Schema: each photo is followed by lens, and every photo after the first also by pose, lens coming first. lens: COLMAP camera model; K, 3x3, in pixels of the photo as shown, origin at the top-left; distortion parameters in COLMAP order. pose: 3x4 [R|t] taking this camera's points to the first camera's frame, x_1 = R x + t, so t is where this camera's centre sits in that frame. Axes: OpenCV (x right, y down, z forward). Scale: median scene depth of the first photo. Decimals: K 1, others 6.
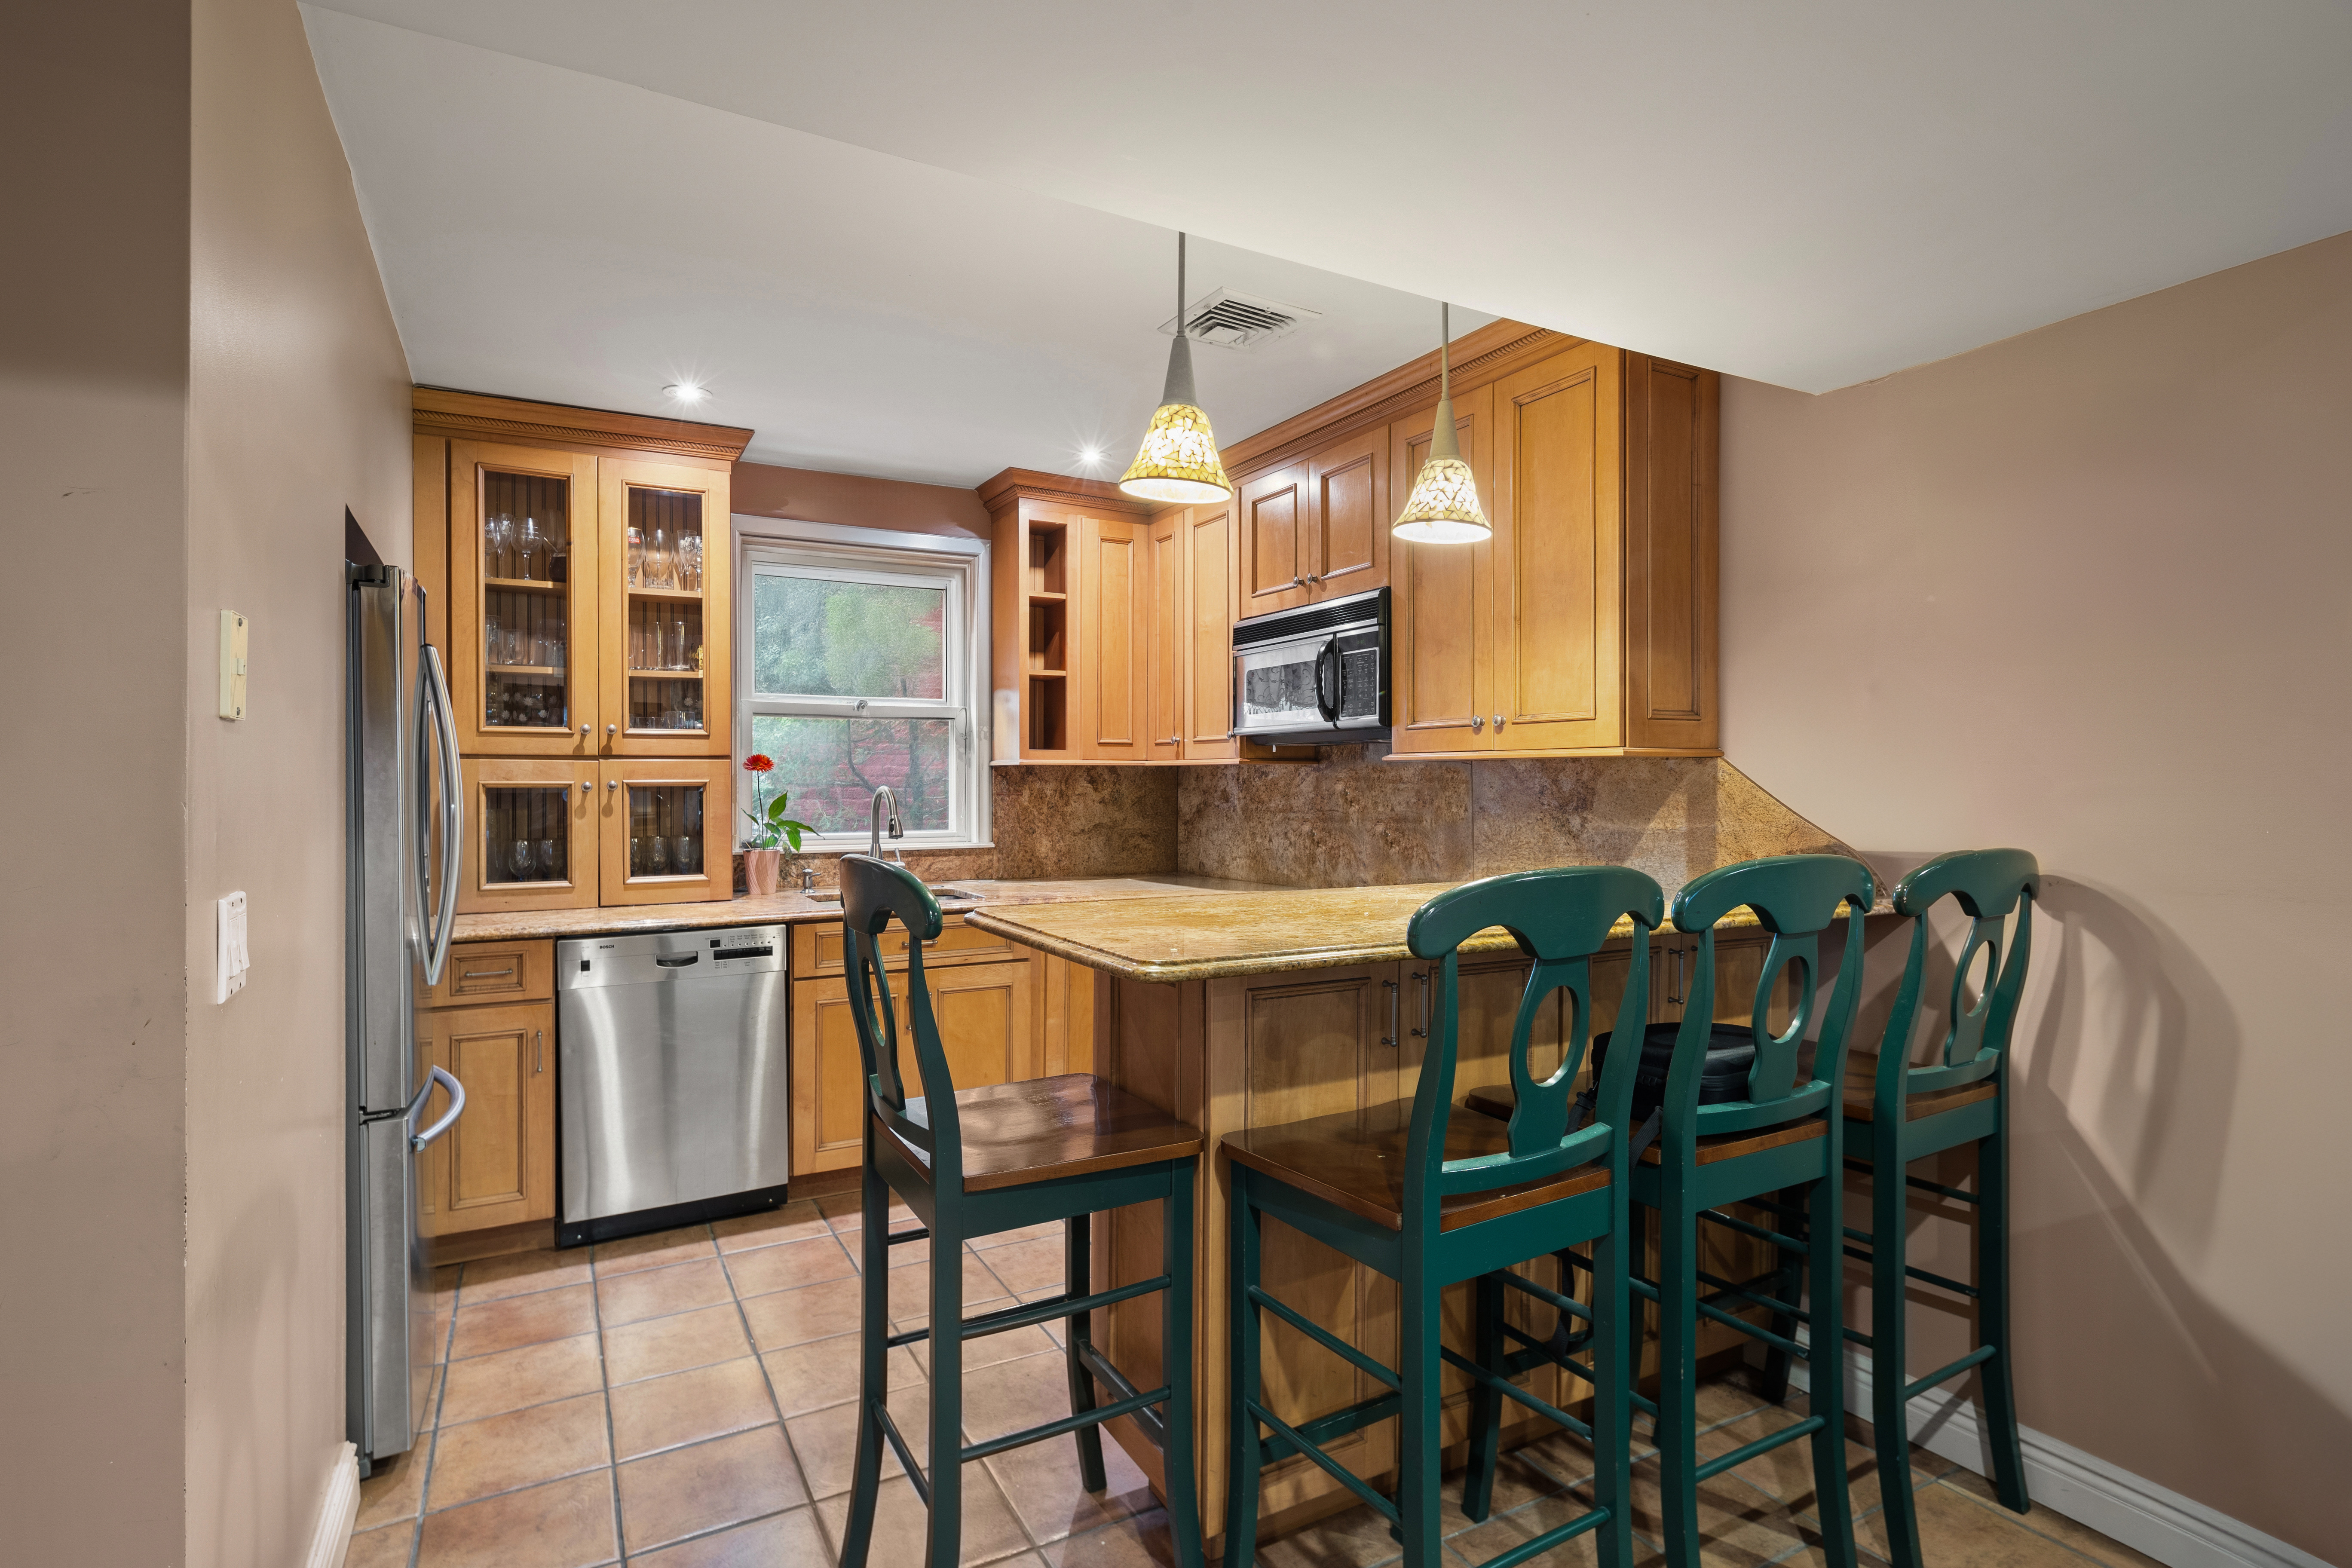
lens RADIAL K [[1141.4, 0, 1165.0], [0, 1141.4, 774.8], [0, 0, 1]] dist [-0.001362, 0.001412]
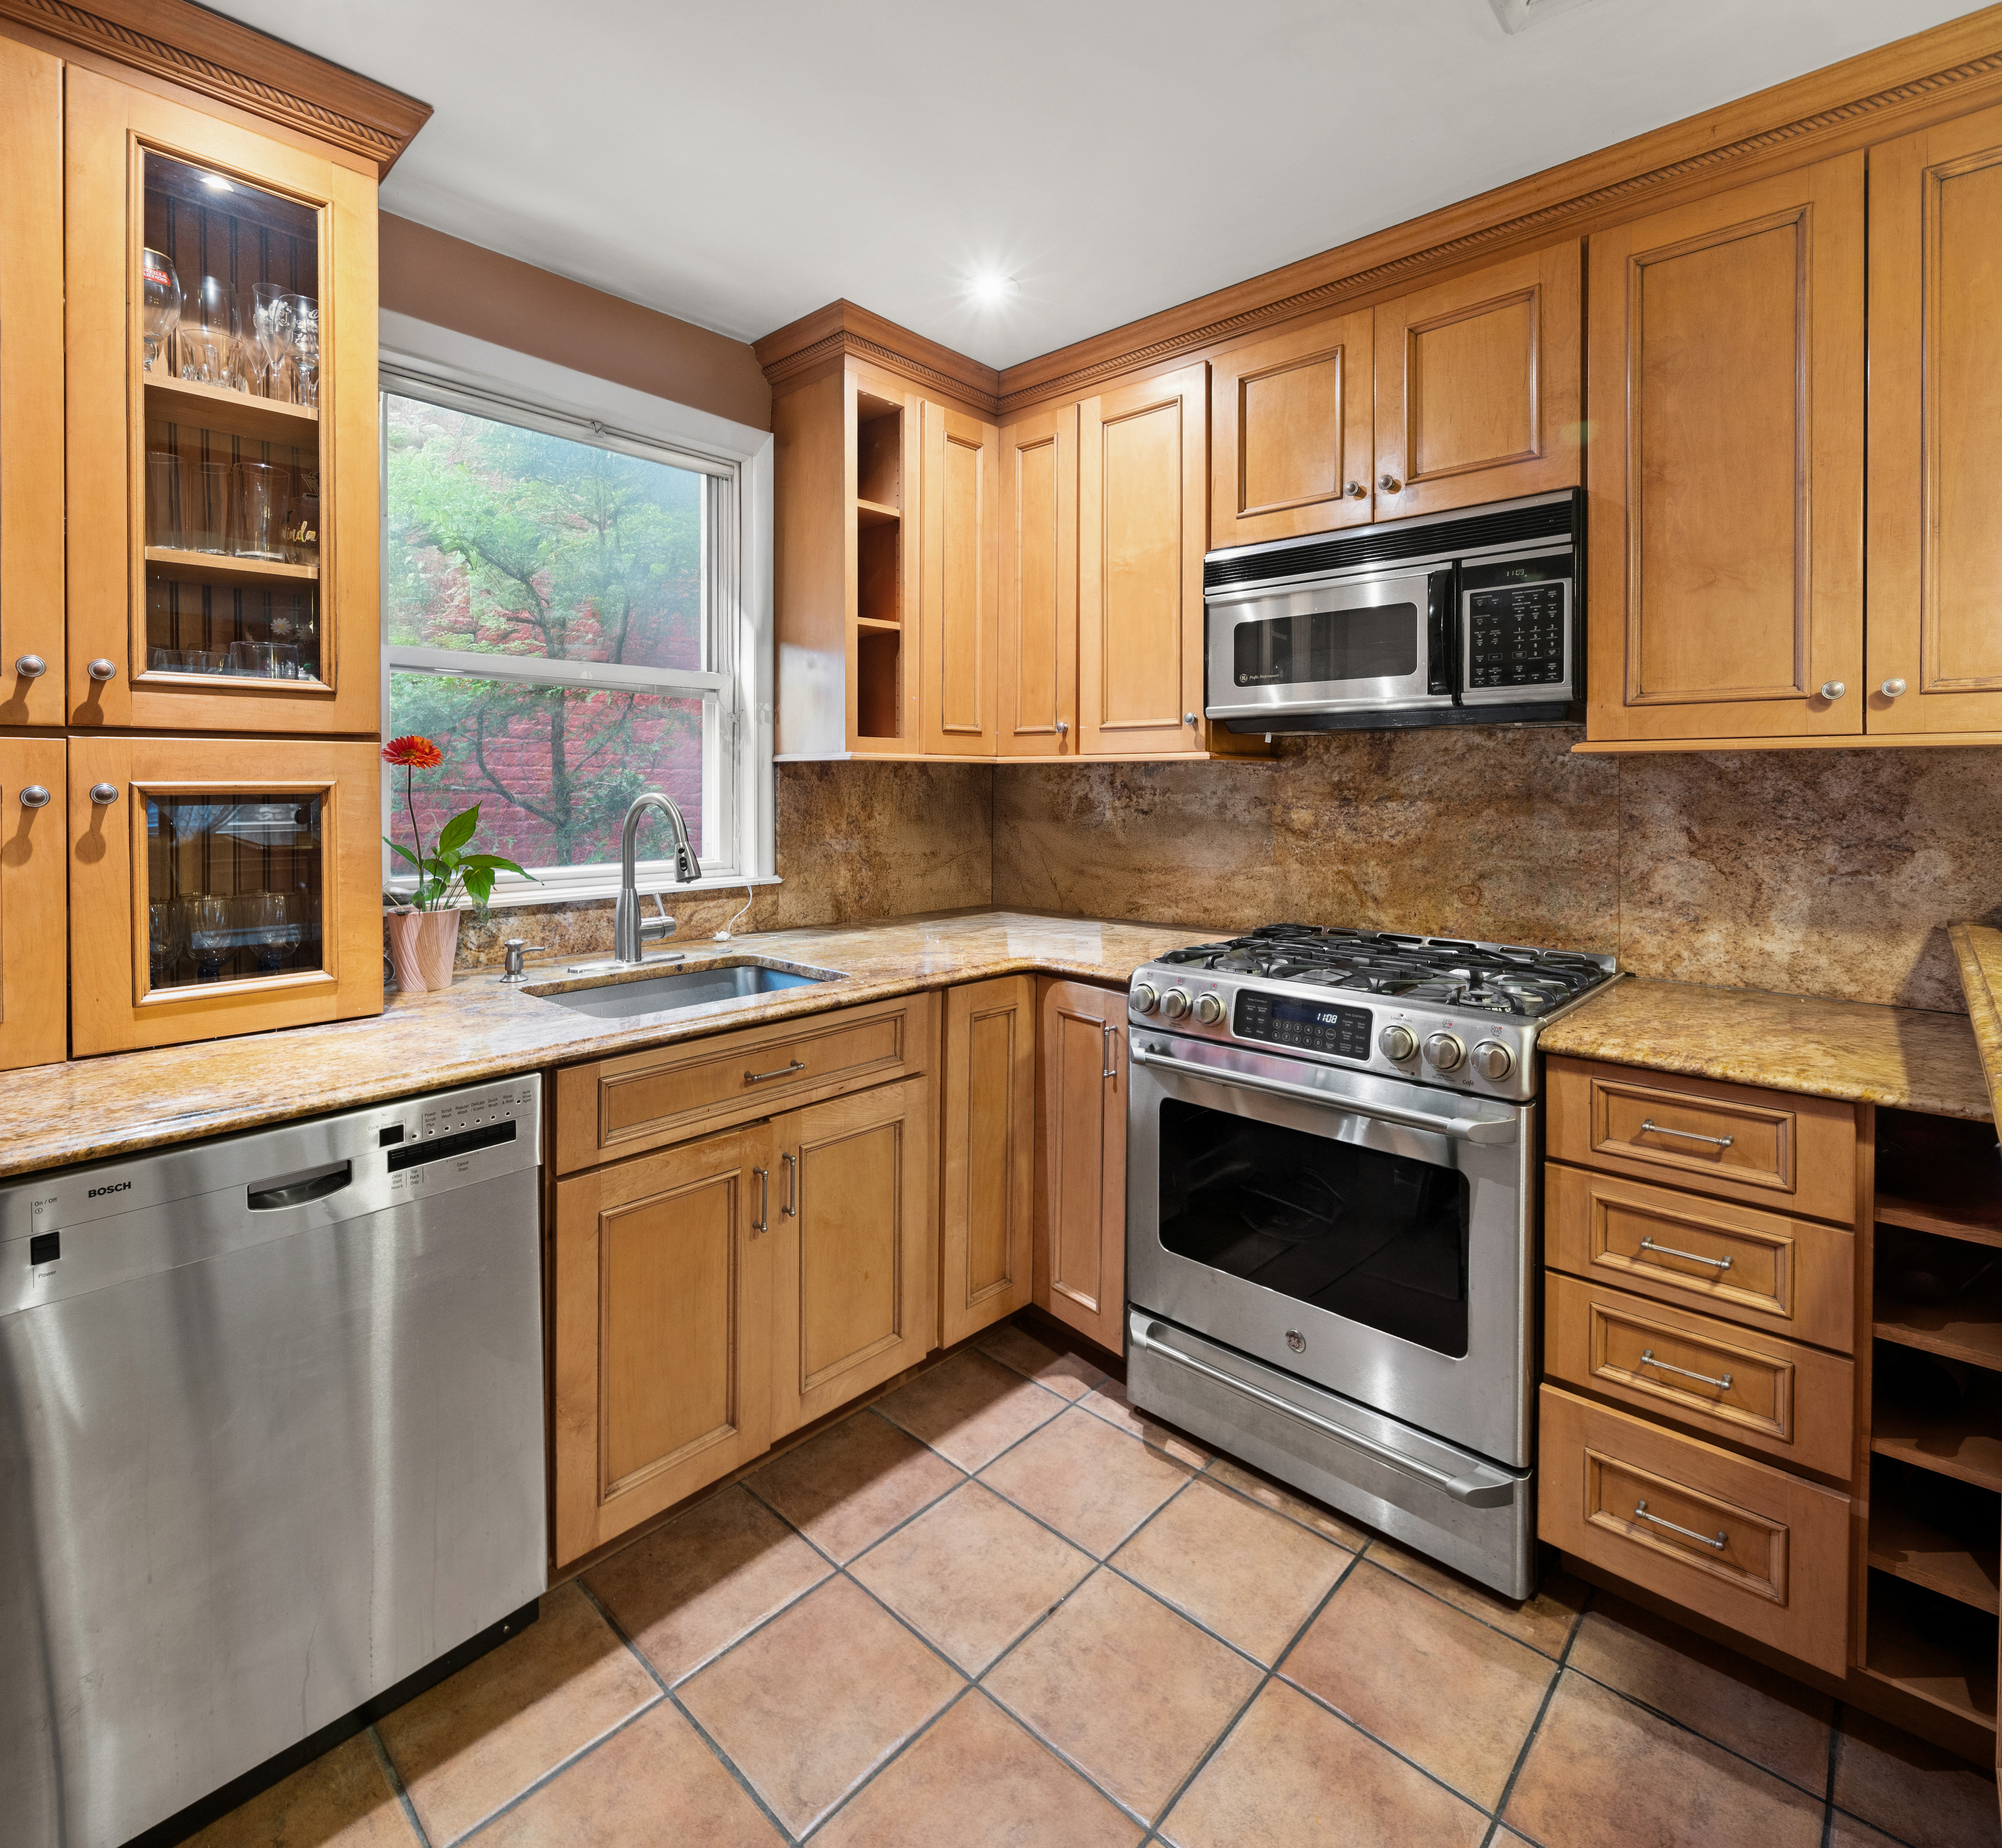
lens RADIAL K [[1021.7, 0, 1003.8], [0, 1021.7, 775.0], [0, 0, 1]] dist [0.013397, -0.000279]
pose [[0.948440, 0.003451, 0.316938, -0.258654], [-0.002193, 0.999988, -0.004325, 0.003123], [-0.316949, 0.003407, 0.948436, 0.467196]]
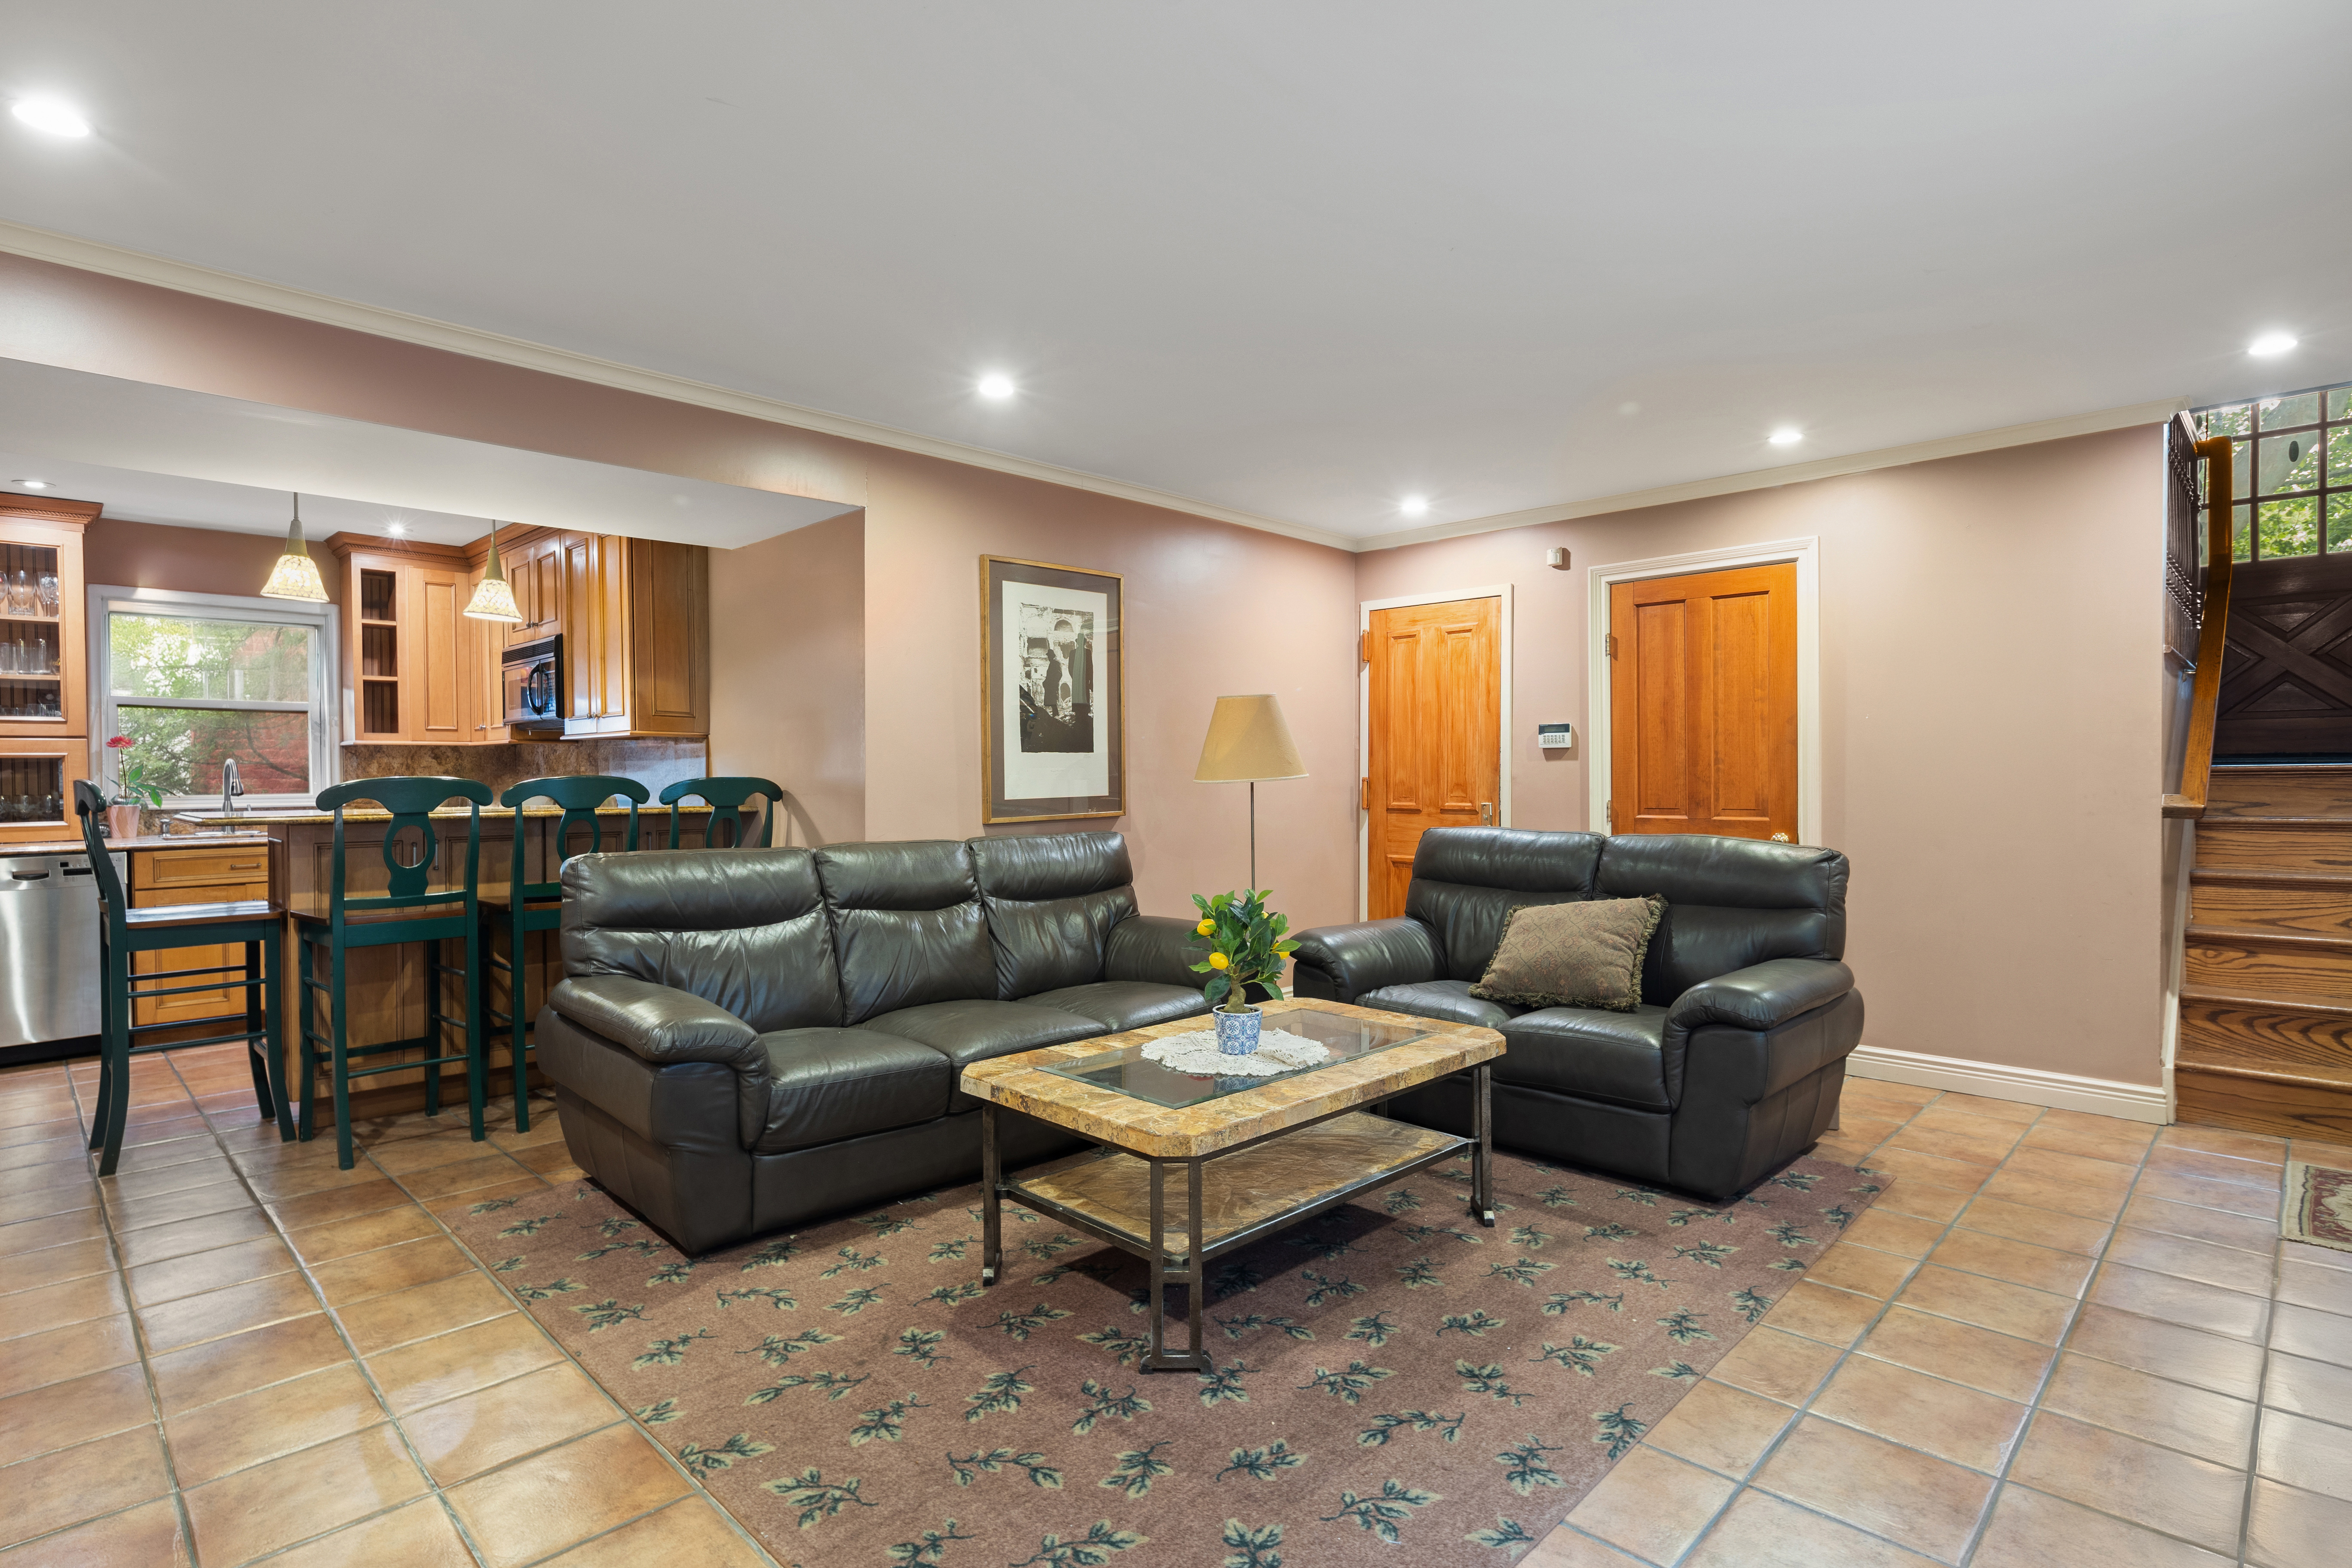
lens RADIAL K [[1169.8, 0, 1176.0], [0, 1169.8, 784.0], [0, 0, 1]] dist [-0.000897, -0.000584]
pose [[0.956362, -0.008437, 0.292063, 0.469255], [0.004072, 0.999871, 0.015551, 0.024349], [-0.292156, -0.013683, 0.956273, -0.745427]]
